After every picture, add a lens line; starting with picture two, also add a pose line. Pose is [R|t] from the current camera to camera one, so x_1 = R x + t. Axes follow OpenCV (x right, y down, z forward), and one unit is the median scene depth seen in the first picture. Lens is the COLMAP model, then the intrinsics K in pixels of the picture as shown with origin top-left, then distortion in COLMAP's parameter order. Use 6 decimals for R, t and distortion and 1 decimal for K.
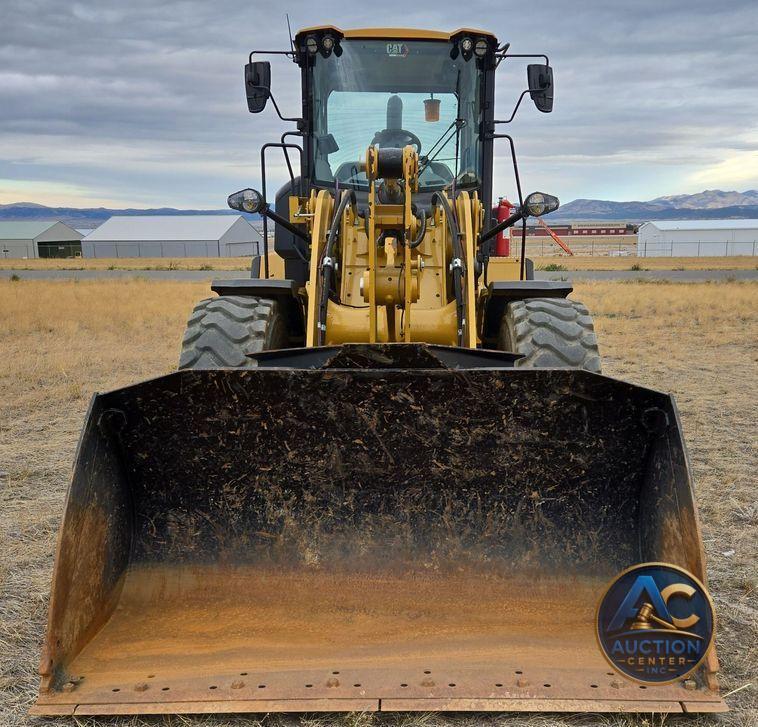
lens RADIAL K [[895.0, 0, 381.6], [0, 895.0, 370.0], [0, 0, 1]] dist [0.027277, 0.000000]
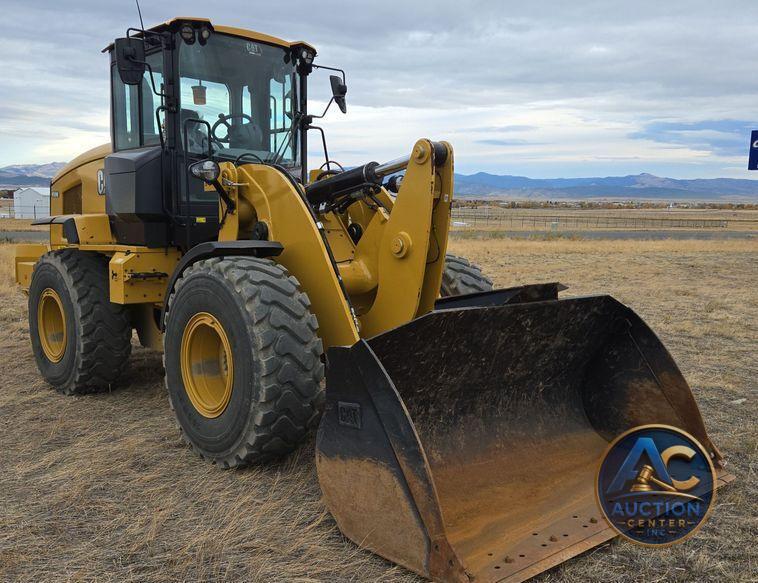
lens RADIAL K [[772.7, 0, 377.3], [0, 772.7, 286.2], [0, 0, 1]] dist [0.017274, 0.000000]
pose [[0.736287, -0.045303, 0.675151, -0.545459], [0.072209, 0.997319, -0.011827, -0.016604], [-0.672805, 0.057460, 0.737585, 0.141769]]
